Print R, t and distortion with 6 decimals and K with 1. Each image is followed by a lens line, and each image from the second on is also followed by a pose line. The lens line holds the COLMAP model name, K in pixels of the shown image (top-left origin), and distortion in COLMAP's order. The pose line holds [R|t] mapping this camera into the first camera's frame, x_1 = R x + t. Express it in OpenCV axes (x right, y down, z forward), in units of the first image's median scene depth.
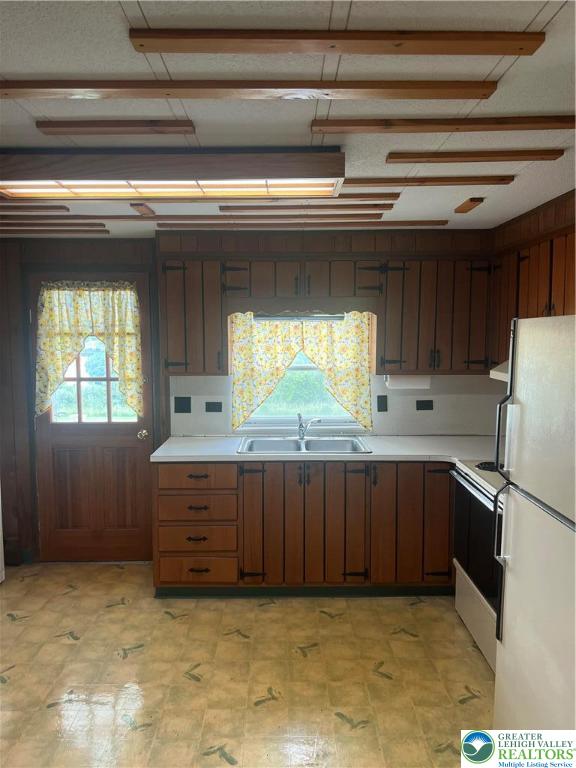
lens RADIAL K [[577.7, 0, 284.2], [0, 577.7, 381.2], [0, 0, 1]] dist [0.050779, -0.035631]
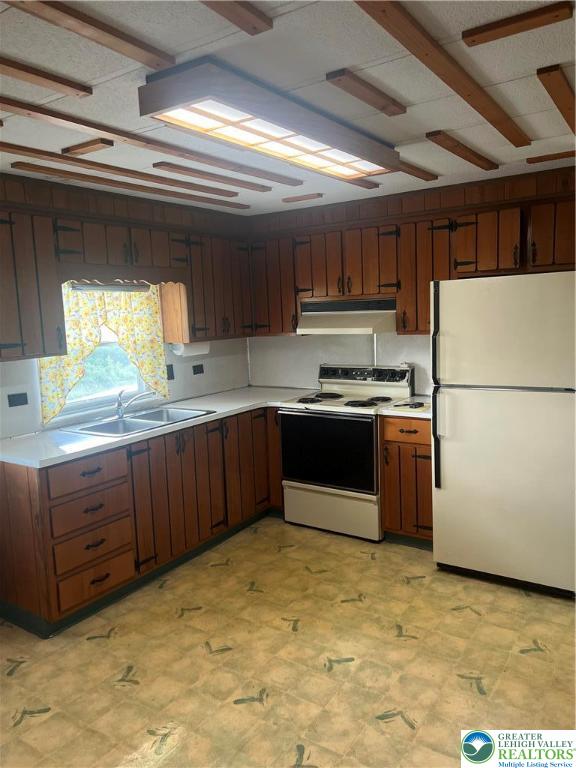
lens RADIAL K [[577.7, 0, 284.5], [0, 577.7, 385.5], [0, 0, 1]] dist [0.050779, -0.035631]
pose [[0.560702, -0.129251, 0.817867, -0.680198], [0.108663, 0.990685, 0.082067, -0.001198], [-0.820857, 0.042857, 0.569524, 0.275491]]
